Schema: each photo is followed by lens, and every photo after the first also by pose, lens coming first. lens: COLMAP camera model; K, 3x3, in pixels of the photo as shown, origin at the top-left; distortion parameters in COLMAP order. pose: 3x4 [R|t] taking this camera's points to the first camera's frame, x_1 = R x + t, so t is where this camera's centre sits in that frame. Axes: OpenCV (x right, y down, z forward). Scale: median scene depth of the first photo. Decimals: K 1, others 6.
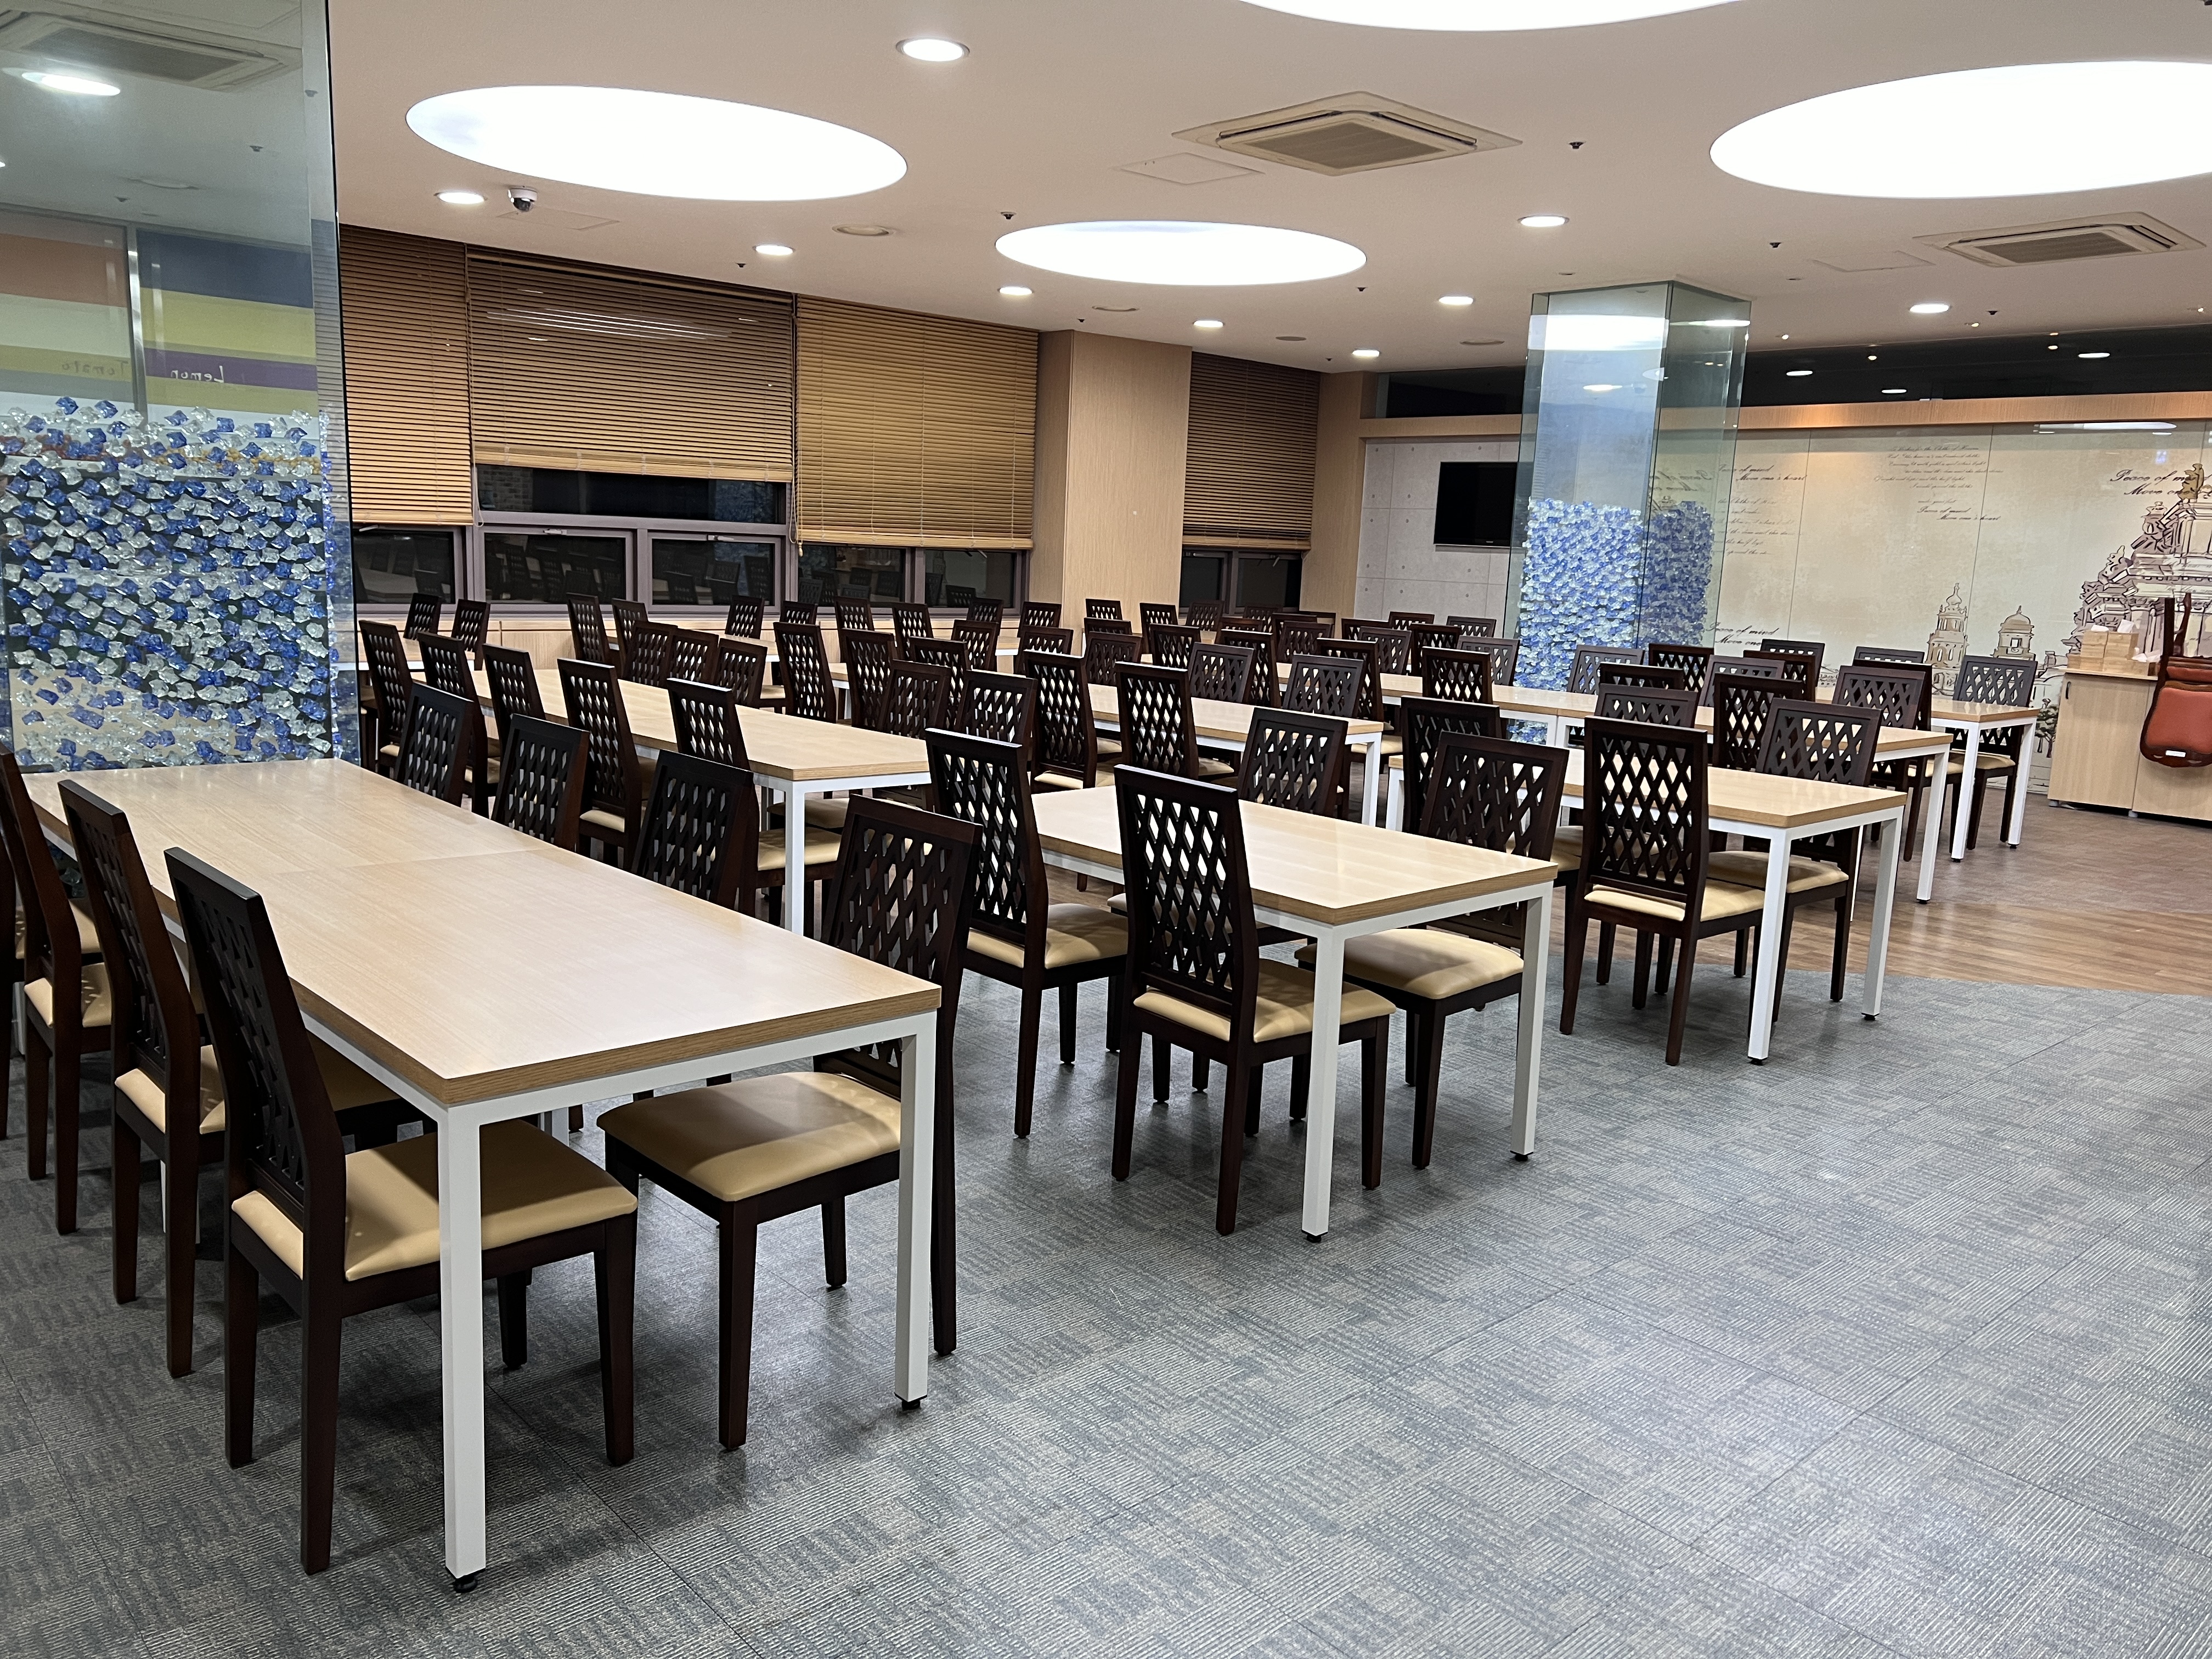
lens RADIAL K [[1664.0, 0, 1103.5], [0, 1664.0, 830.7], [0, 0, 1]] dist [0.034517, -0.026894]
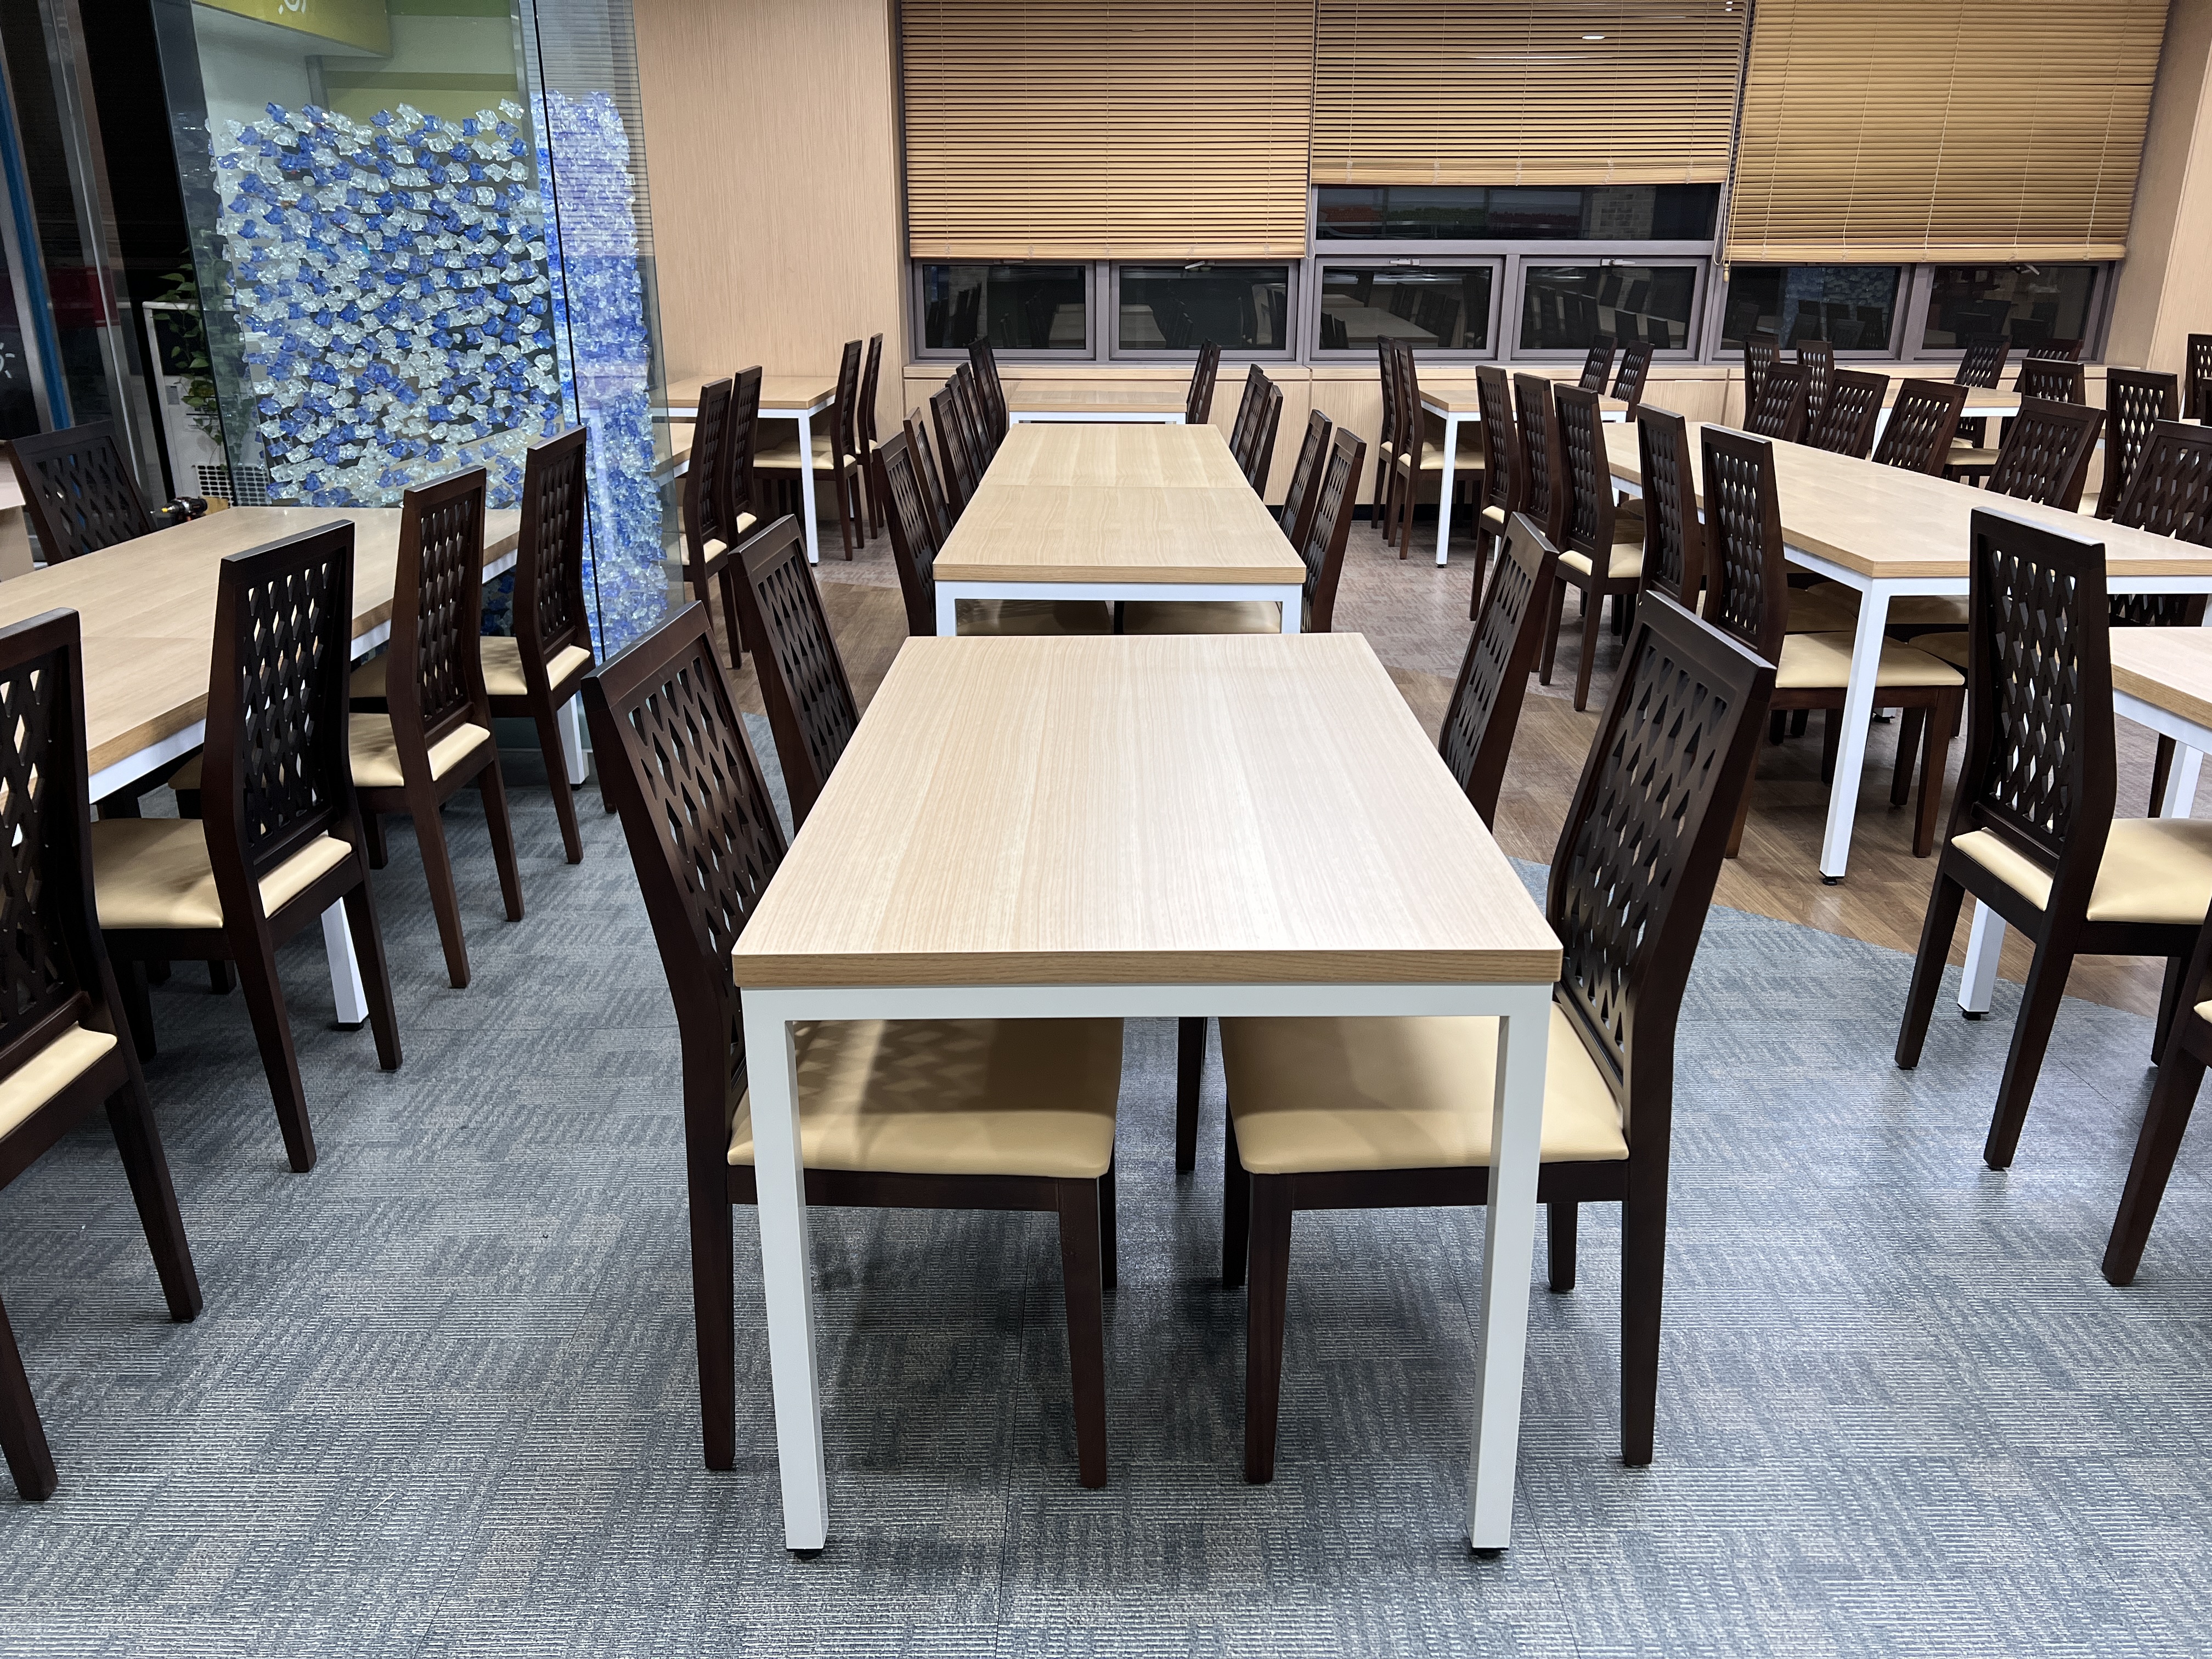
lens RADIAL K [[1664.0, 0, 1110.1], [0, 1664.0, 830.7], [0, 0, 1]] dist [0.034517, -0.026894]
pose [[0.743266, 0.178681, -0.644693, 0.346967], [-0.088190, 0.981432, 0.170337, -0.050198], [0.663158, -0.069750, 0.745223, 0.489159]]
